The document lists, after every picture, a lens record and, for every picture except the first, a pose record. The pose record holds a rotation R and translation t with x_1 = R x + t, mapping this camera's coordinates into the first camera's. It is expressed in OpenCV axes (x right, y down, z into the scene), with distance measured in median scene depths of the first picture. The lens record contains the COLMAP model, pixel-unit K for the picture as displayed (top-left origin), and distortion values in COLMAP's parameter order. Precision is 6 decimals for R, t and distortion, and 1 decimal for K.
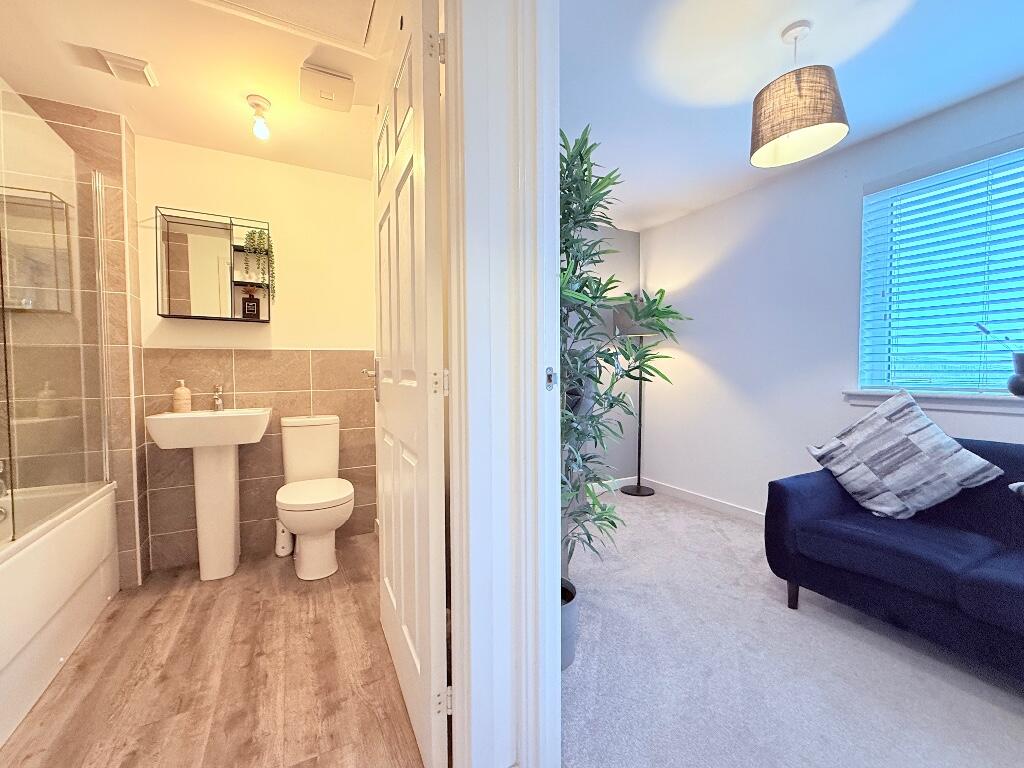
lens RADIAL K [[421.6, 0, 512.0], [0, 421.6, 384.0], [0, 0, 1]] dist [-0.002758, 0.000166]
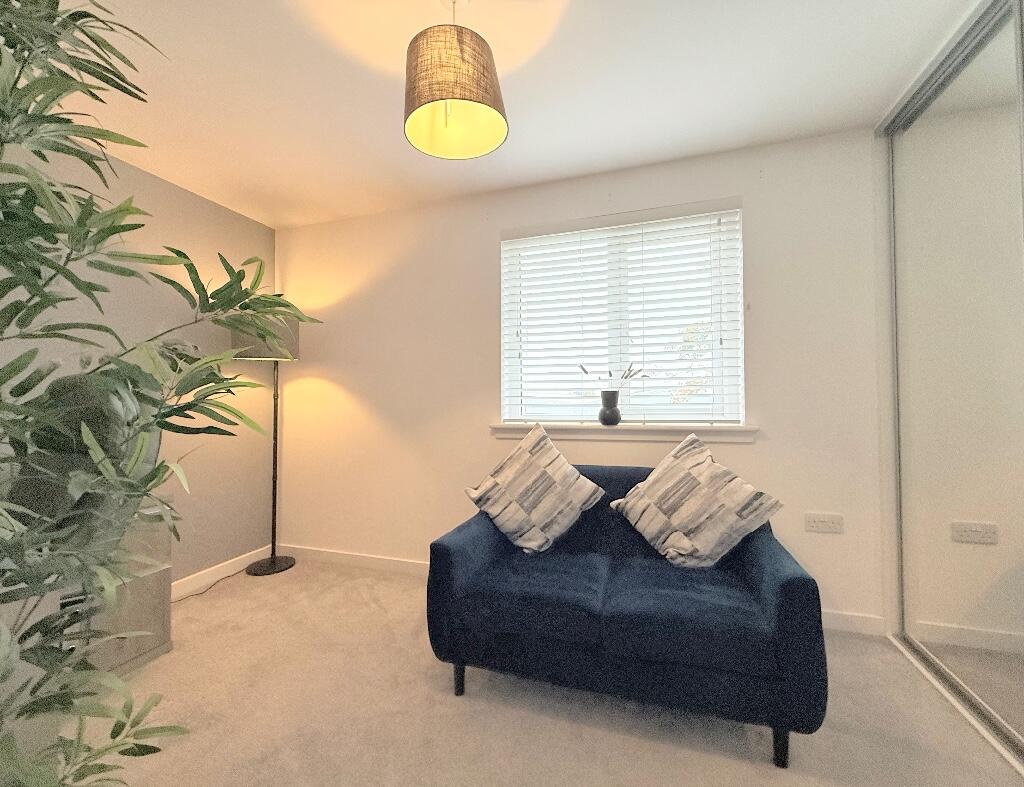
lens RADIAL K [[421.9, 0, 518.9], [0, 421.9, 393.1], [0, 0, 1]] dist [0.002498, 0.000171]
pose [[0.708585, 0.012335, 0.705517, 0.324207], [0.027178, 0.998628, -0.044755, -0.035287], [-0.705102, 0.050888, 0.707278, 0.614875]]
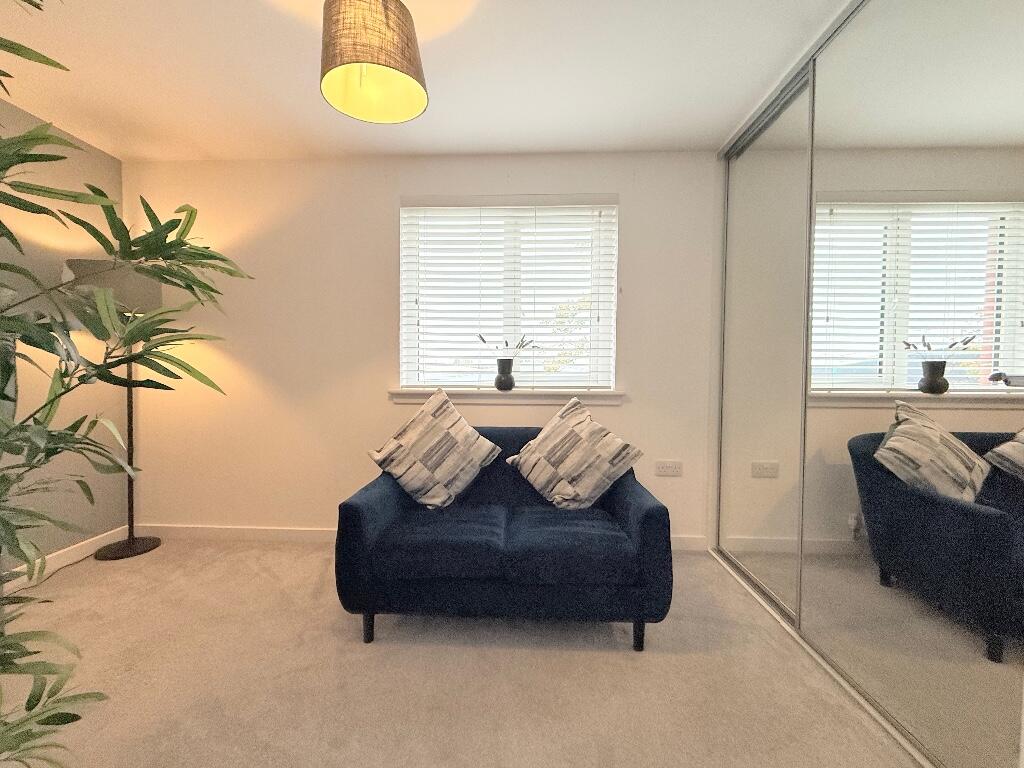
lens RADIAL K [[410.4, 0, 512.0], [0, 410.4, 384.0], [0, 0, 1]] dist [0.000612, -0.000085]
pose [[0.497411, -0.019409, 0.867298, 0.176077], [0.018128, 0.999764, 0.011977, -0.015741], [-0.867326, 0.009764, 0.497645, 0.639268]]
